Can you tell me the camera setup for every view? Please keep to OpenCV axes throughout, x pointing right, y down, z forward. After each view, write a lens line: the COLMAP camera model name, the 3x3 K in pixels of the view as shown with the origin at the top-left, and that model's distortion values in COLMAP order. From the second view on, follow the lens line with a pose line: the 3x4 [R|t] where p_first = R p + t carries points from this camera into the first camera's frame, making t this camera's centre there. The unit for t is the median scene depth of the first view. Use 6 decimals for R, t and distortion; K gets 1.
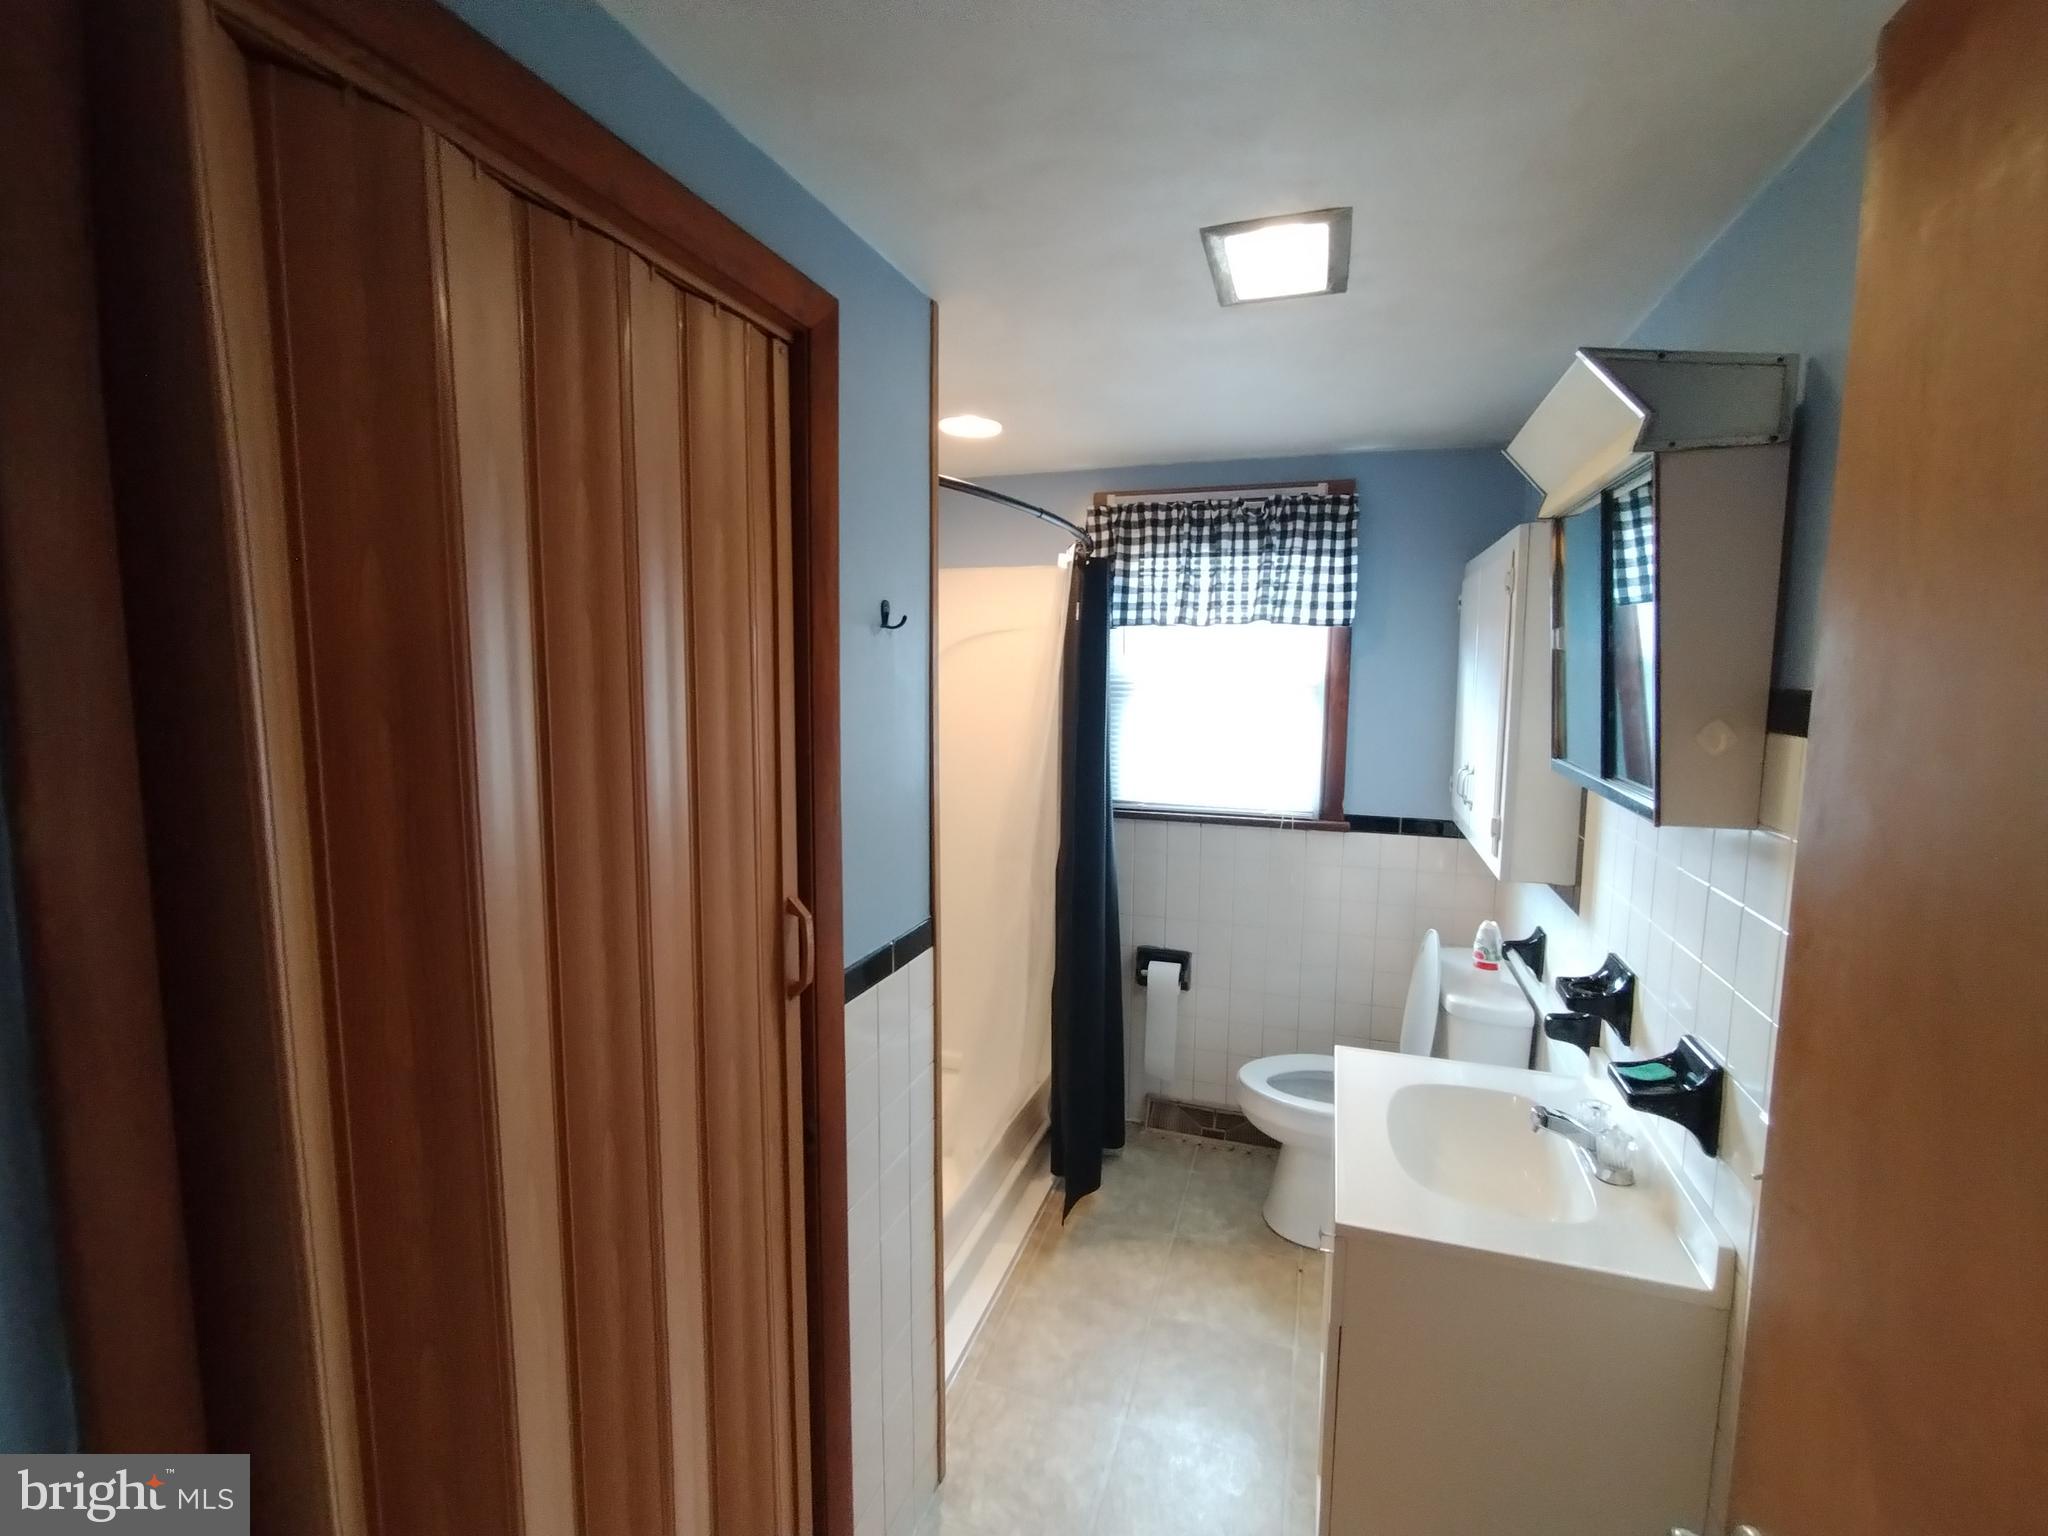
lens RADIAL K [[926.0, 0, 1028.0], [0, 926.0, 767.8], [0, 0, 1]] dist [-0.015434, 0.007586]
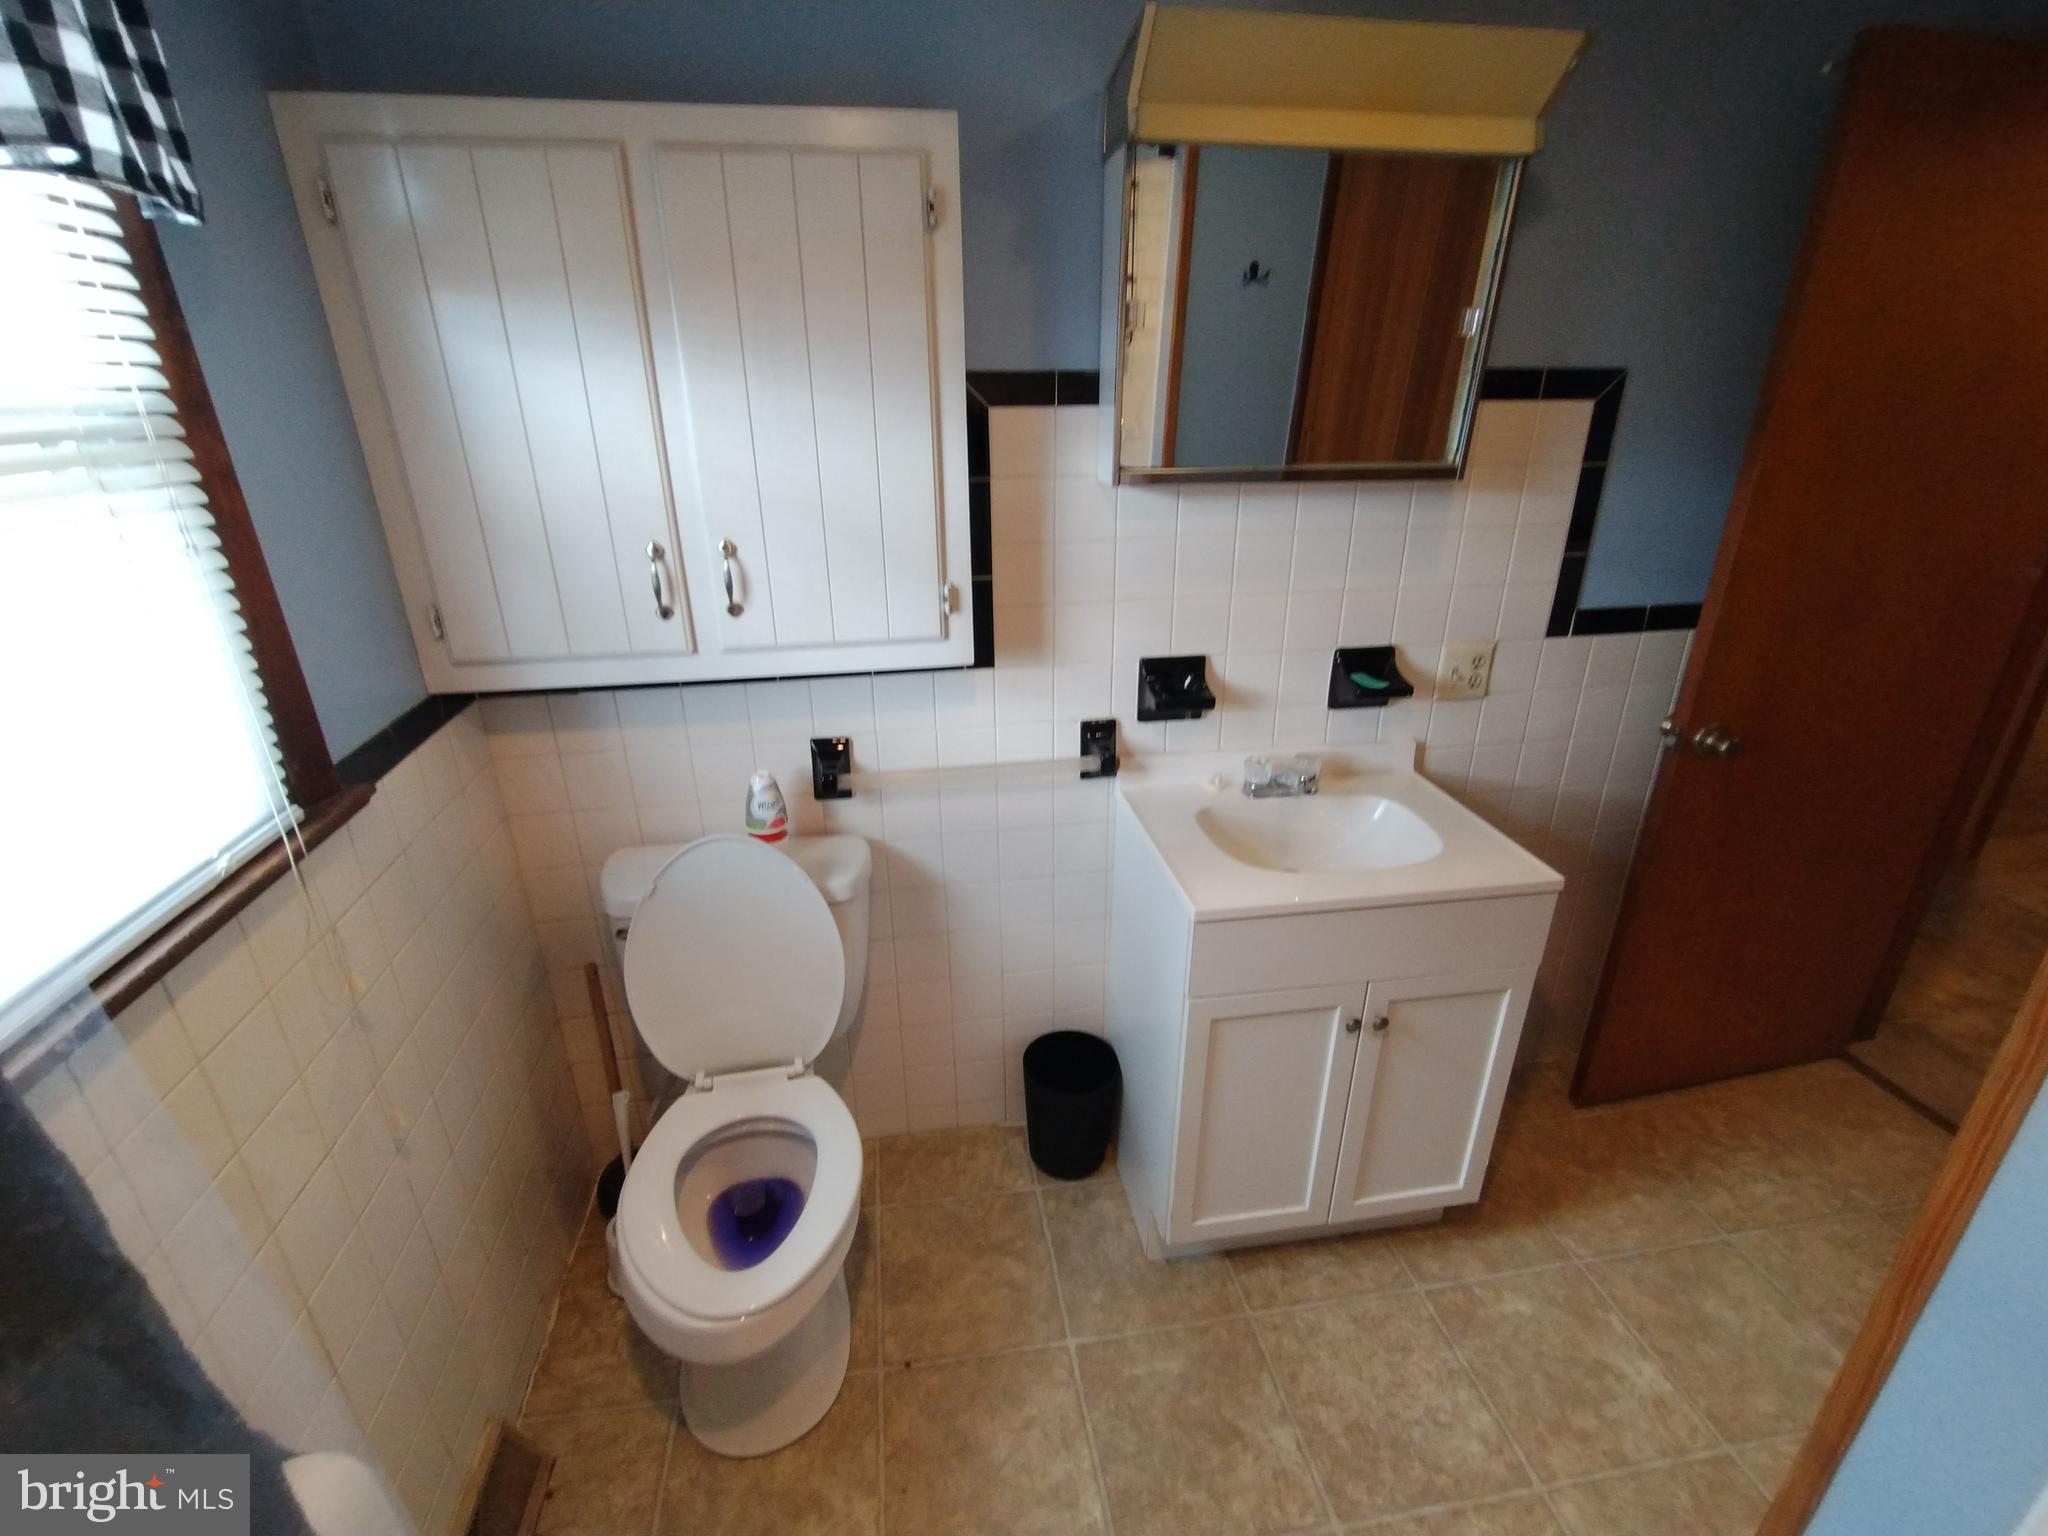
lens RADIAL K [[926.0, 0, 1028.0], [0, 926.0, 767.8], [0, 0, 1]] dist [-0.015434, 0.007586]
pose [[-0.461879, -0.348344, 0.815674, -0.114074], [0.098631, 0.893771, 0.437545, -0.096332], [-0.881442, 0.282543, -0.378456, 0.948651]]
